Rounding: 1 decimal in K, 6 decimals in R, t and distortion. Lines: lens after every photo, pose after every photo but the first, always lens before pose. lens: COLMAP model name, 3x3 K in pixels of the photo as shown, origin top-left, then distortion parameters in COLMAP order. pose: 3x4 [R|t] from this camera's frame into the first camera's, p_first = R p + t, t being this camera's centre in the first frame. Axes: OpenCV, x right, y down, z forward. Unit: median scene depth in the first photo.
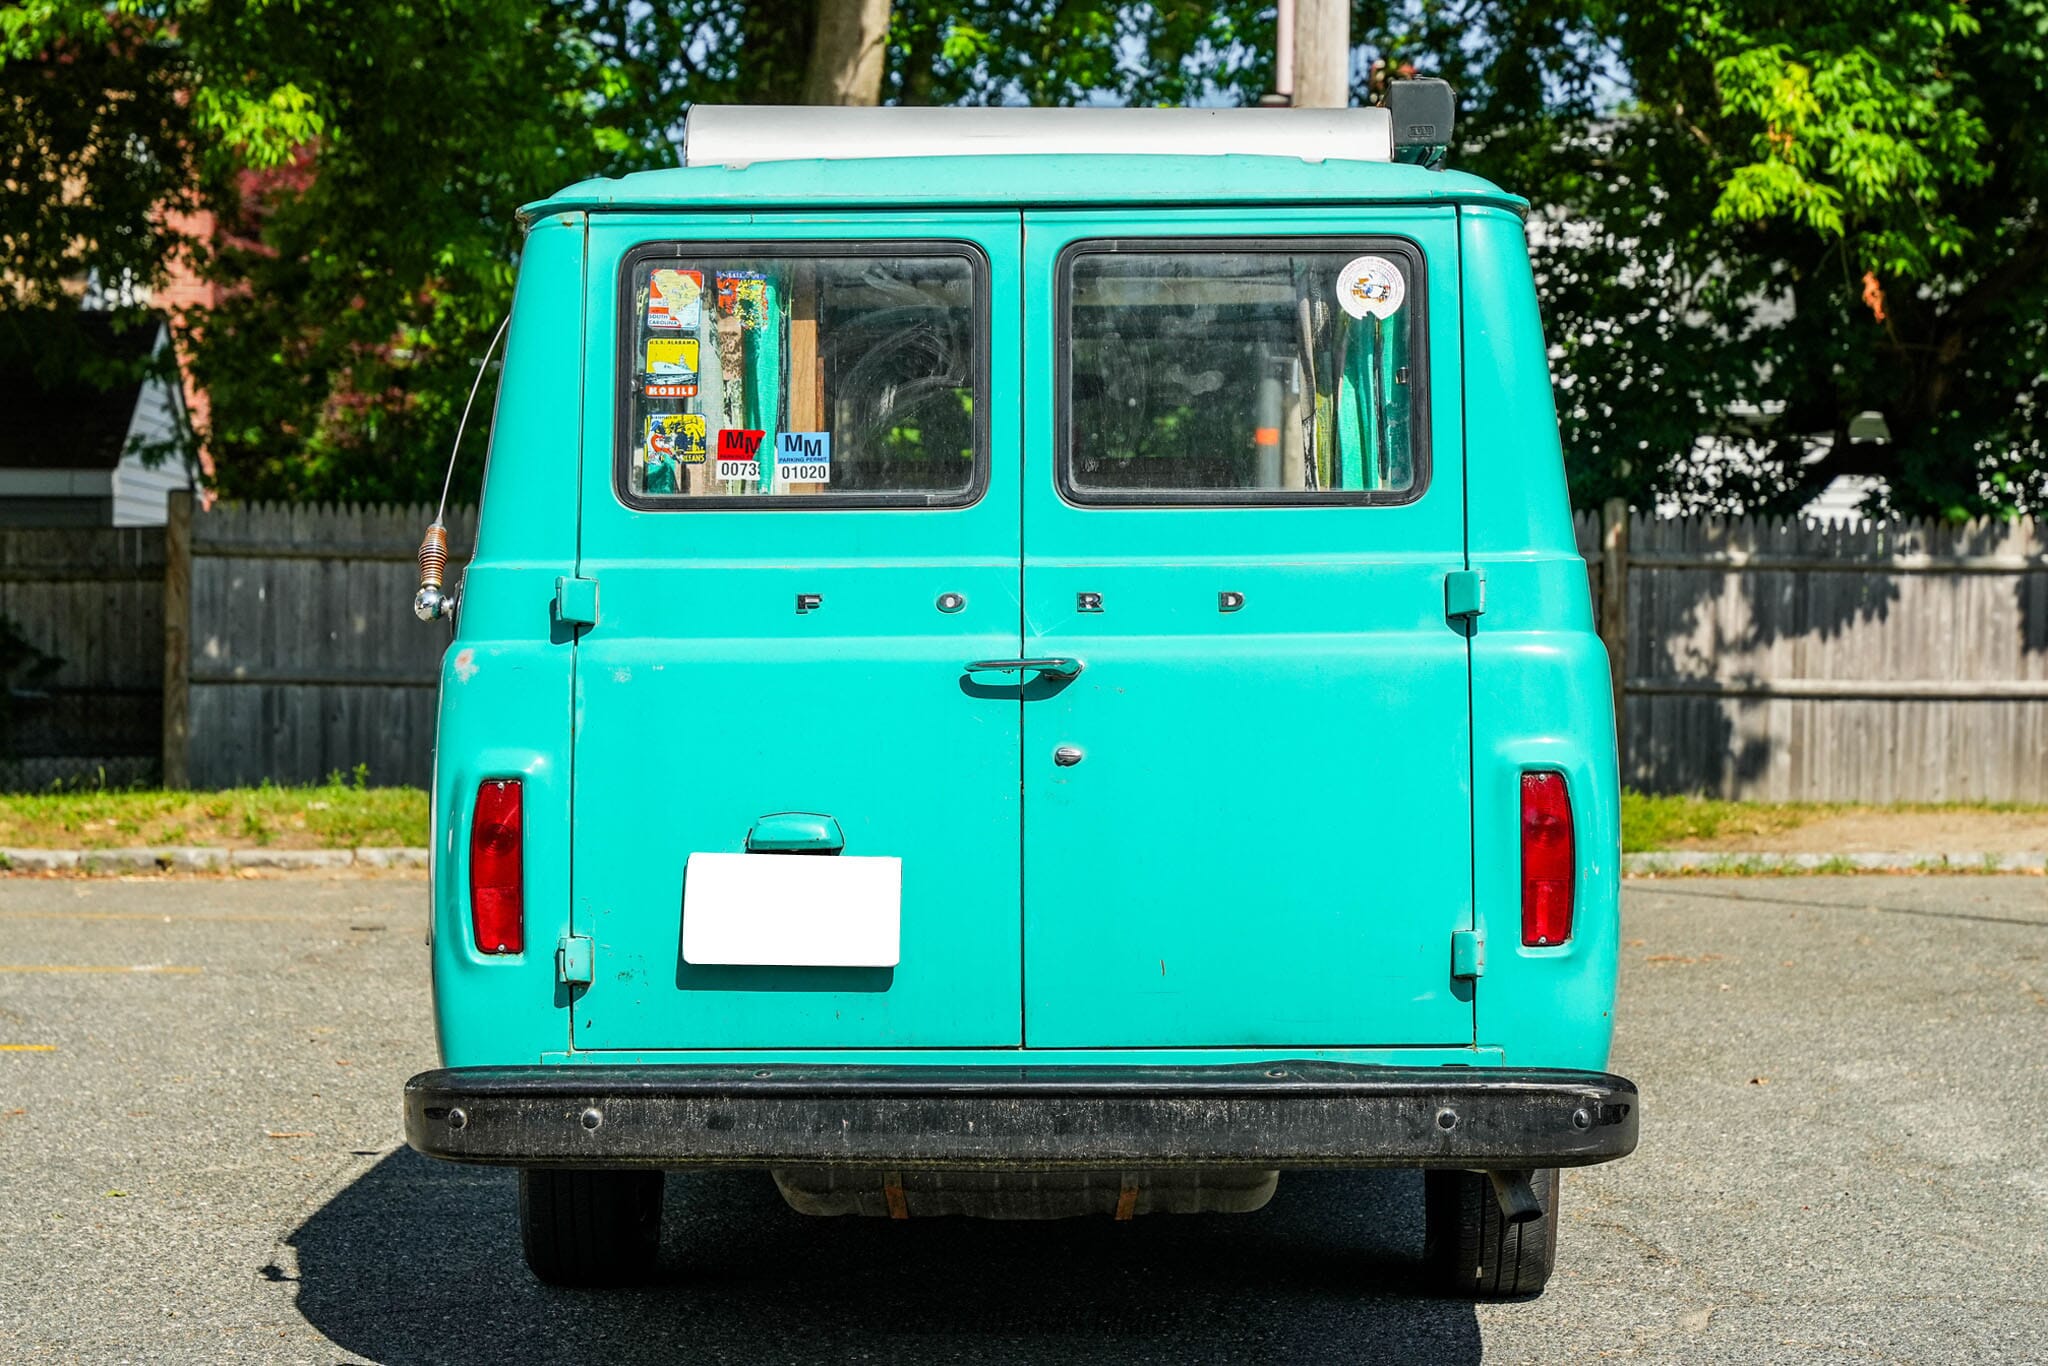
lens RADIAL K [[4548.0, 0, 920.9], [0, 4548.0, 619.9], [0, 0, 1]] dist [0.177203, 0.000000]
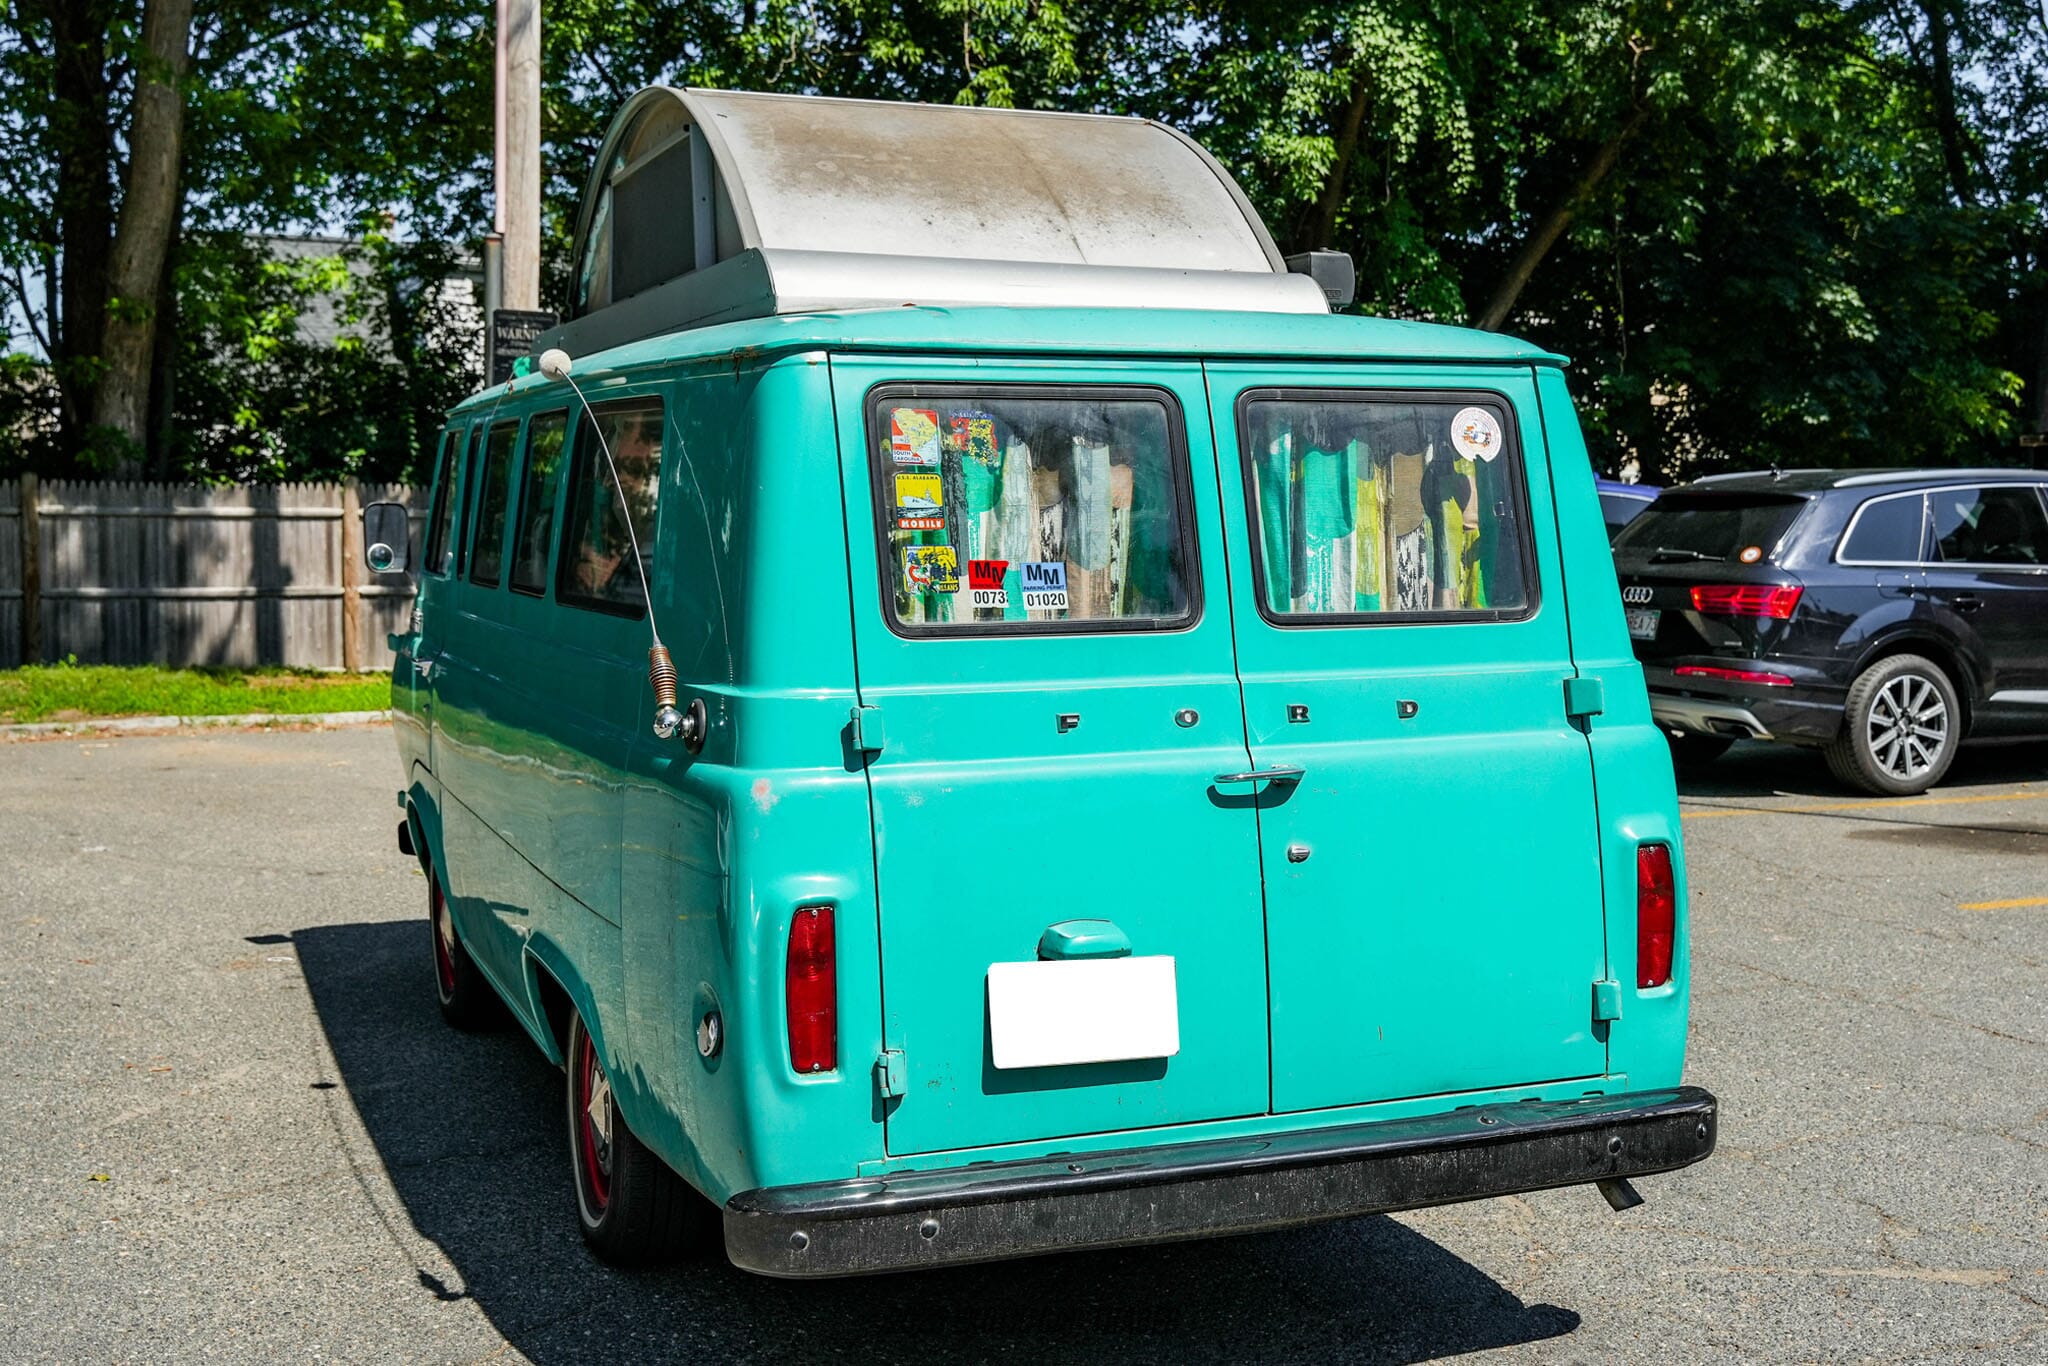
lens RADIAL K [[2323.8, 0, 1022.2], [0, 2323.8, 689.5], [0, 0, 1]] dist [0.024027, 0.000000]
pose [[0.919907, -0.032040, 0.390826, -0.252877], [0.001666, 0.996967, 0.077811, -0.055104], [-0.392134, -0.070928, 0.917170, 0.497651]]
